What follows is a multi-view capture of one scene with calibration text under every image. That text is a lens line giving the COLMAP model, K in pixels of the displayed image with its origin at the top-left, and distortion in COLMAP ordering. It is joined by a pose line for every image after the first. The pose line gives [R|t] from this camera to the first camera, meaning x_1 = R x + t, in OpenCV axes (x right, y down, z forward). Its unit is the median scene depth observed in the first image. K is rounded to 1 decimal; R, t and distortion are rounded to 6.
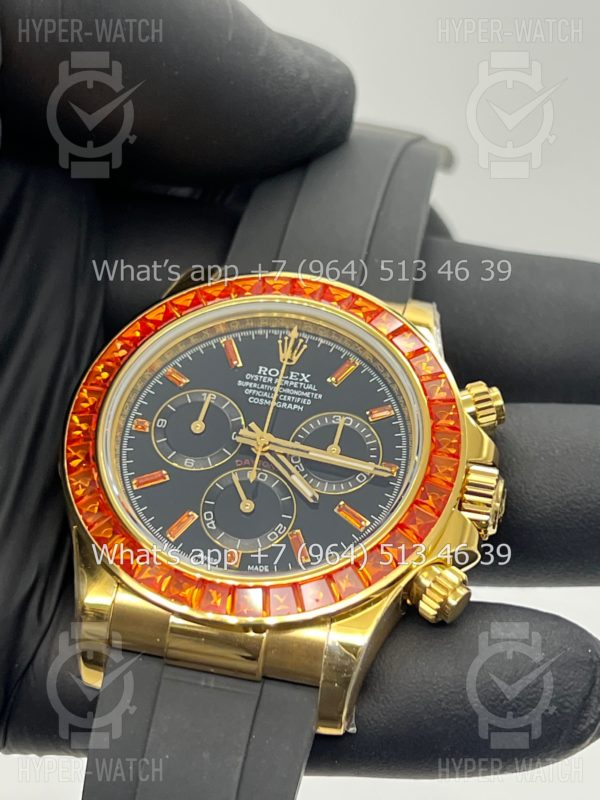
lens RADIAL K [[1830.6, 0, 316.4], [0, 1830.6, 400.1], [0, 0, 1]] dist [0.157923, -0.090565]
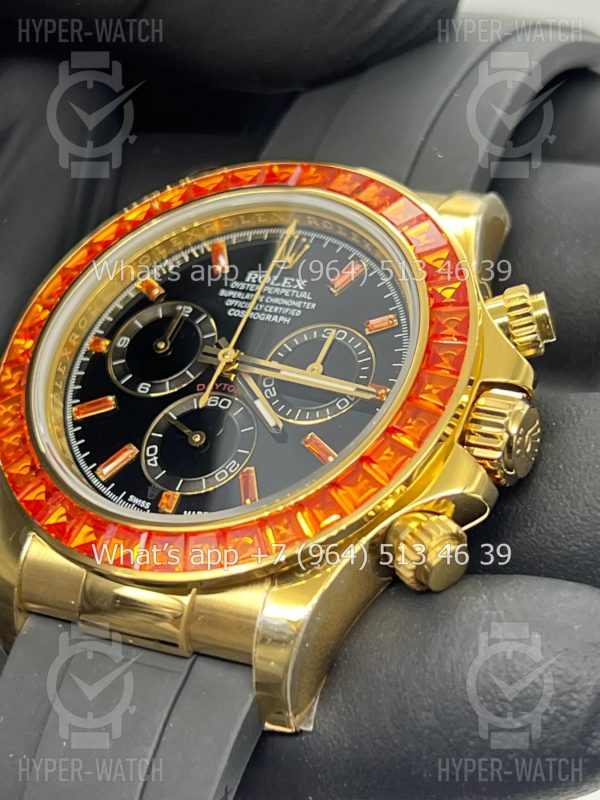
lens RADIAL K [[1830.6, 0, 316.4], [0, 1830.6, 400.1], [0, 0, 1]] dist [0.157923, -0.090565]
pose [[0.952034, -0.005877, -0.305934, 0.245434], [-0.008711, 0.998890, -0.046297, 0.075349], [0.305867, 0.046742, 0.950926, 0.257661]]
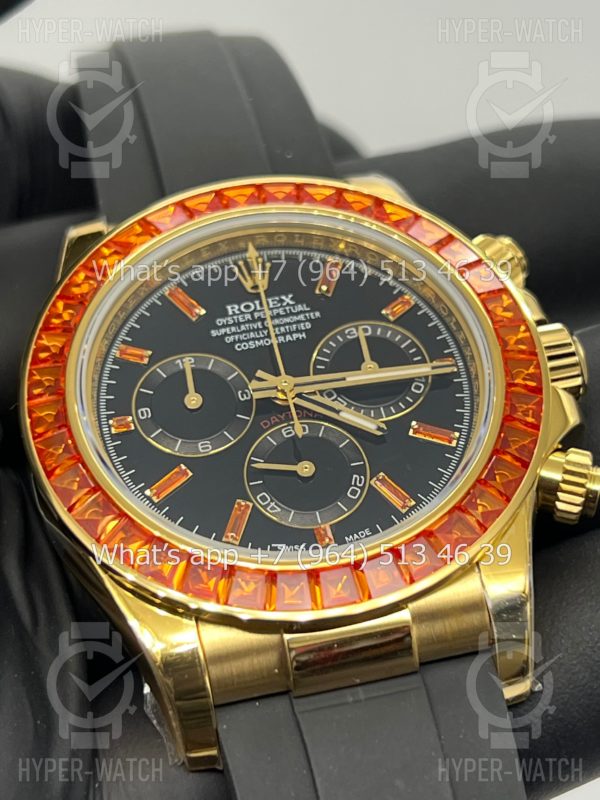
lens RADIAL K [[1830.6, 0, 316.4], [0, 1830.6, 400.1], [0, 0, 1]] dist [0.157923, -0.090565]
pose [[0.898989, -0.333527, 0.283864, -0.234330], [0.341951, 0.939485, 0.020902, 0.016016], [-0.273657, 0.078277, 0.958637, 0.256574]]
